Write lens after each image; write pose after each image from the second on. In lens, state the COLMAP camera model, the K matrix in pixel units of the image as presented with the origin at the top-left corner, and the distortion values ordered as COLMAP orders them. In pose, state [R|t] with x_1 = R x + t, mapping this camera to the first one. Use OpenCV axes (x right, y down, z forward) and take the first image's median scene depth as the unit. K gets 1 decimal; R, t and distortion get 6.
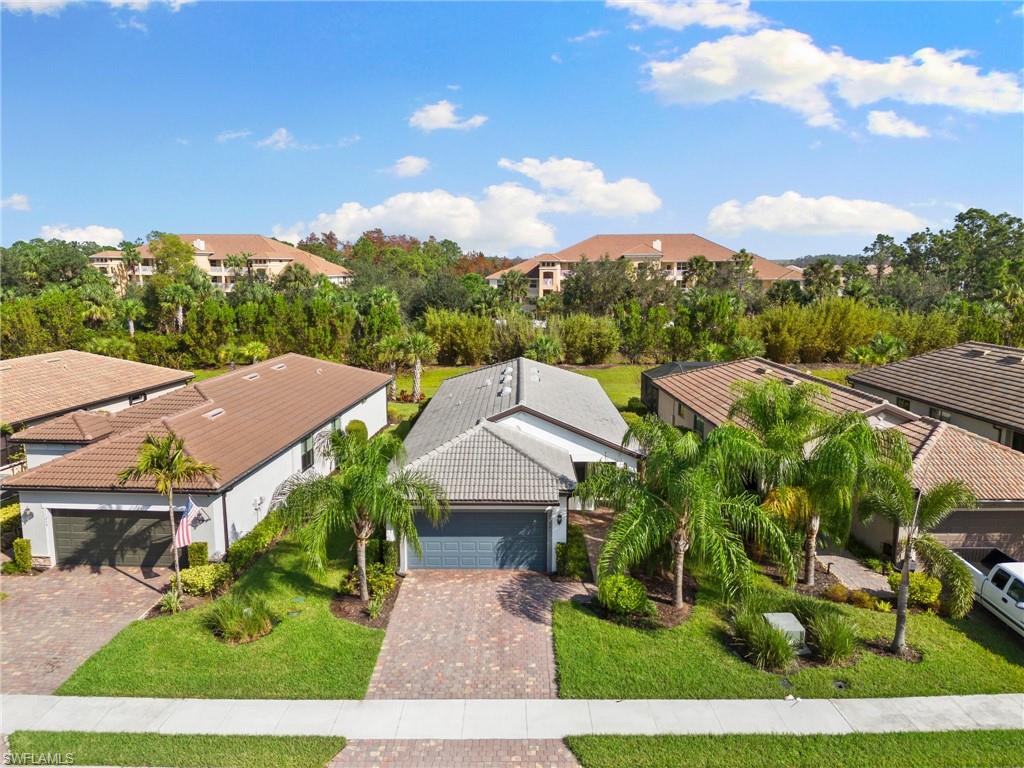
lens RADIAL K [[717.5, 0, 512.7], [0, 717.5, 382.2], [0, 0, 1]] dist [0.034607, -0.003966]
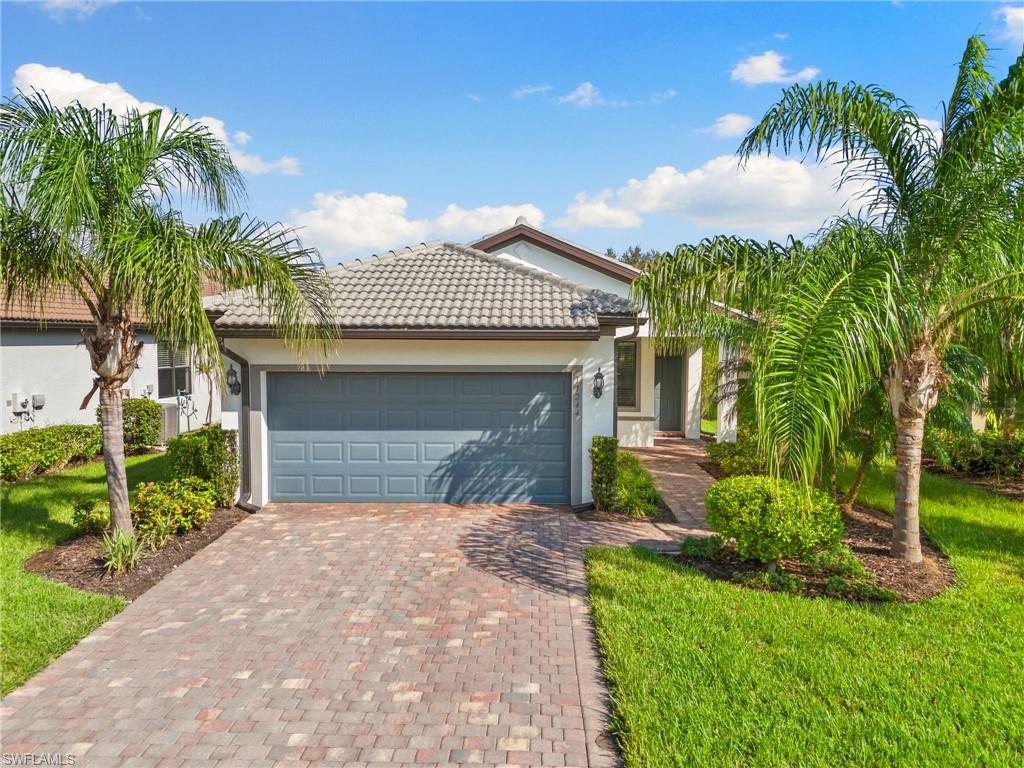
lens RADIAL K [[717.5, 0, 510.9], [0, 717.5, 388.2], [0, 0, 1]] dist [0.034607, -0.003966]
pose [[0.999572, -0.000696, -0.029261, 0.026400], [-0.002139, 0.995307, -0.096745, 0.269384], [0.029191, 0.096766, 0.994879, 0.622130]]
